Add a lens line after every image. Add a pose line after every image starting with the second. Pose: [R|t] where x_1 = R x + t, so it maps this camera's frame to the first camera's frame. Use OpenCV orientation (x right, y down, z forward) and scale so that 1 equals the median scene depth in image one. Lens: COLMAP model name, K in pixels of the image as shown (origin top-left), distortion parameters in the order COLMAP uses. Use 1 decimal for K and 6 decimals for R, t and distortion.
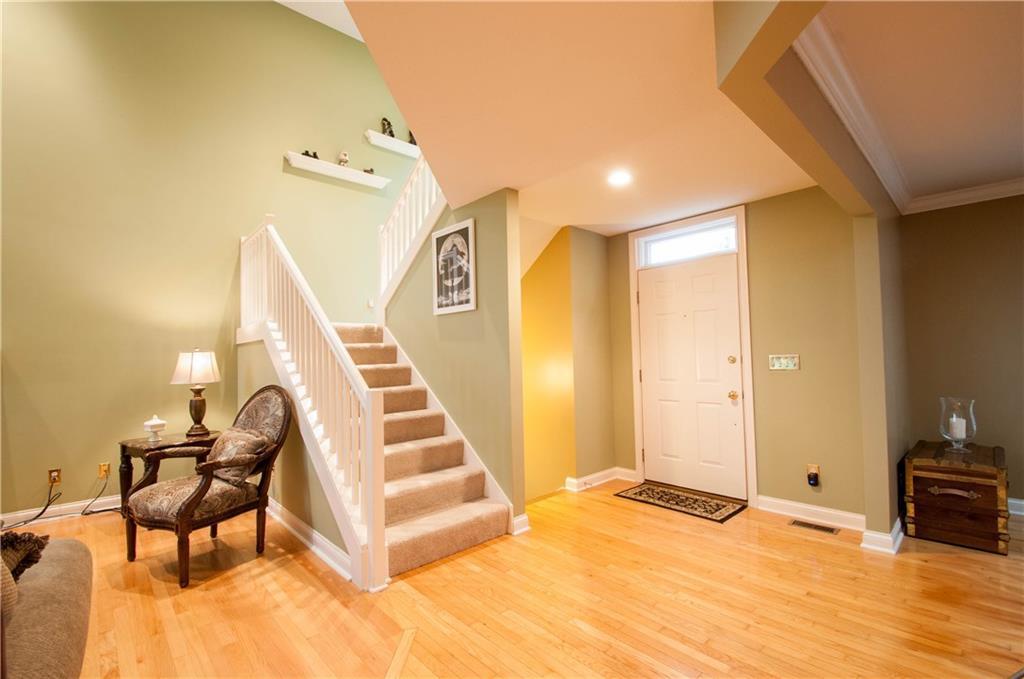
lens RADIAL K [[447.9, 0, 506.4], [0, 447.9, 338.8], [0, 0, 1]] dist [-0.005287, -0.001732]
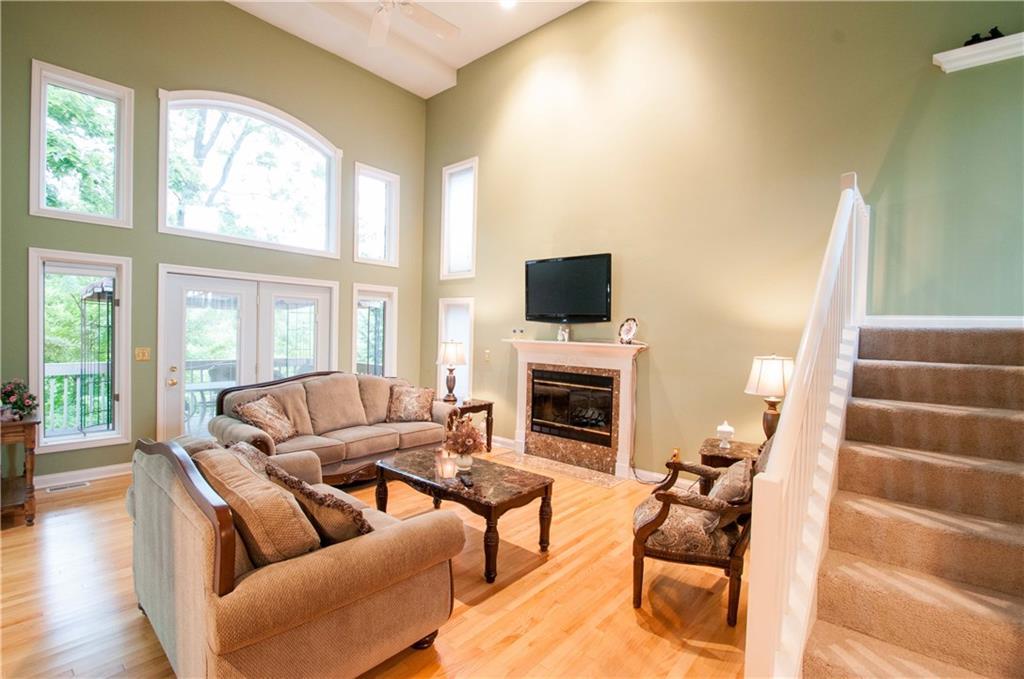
lens RADIAL K [[469.2, 0, 506.5], [0, 469.2, 336.0], [0, 0, 1]] dist [-0.006107, -0.002177]
pose [[0.100313, 0.040209, -0.994143, 0.170433], [0.010785, 0.999080, 0.041497, -0.060973], [0.994897, -0.014885, 0.099787, 0.404054]]
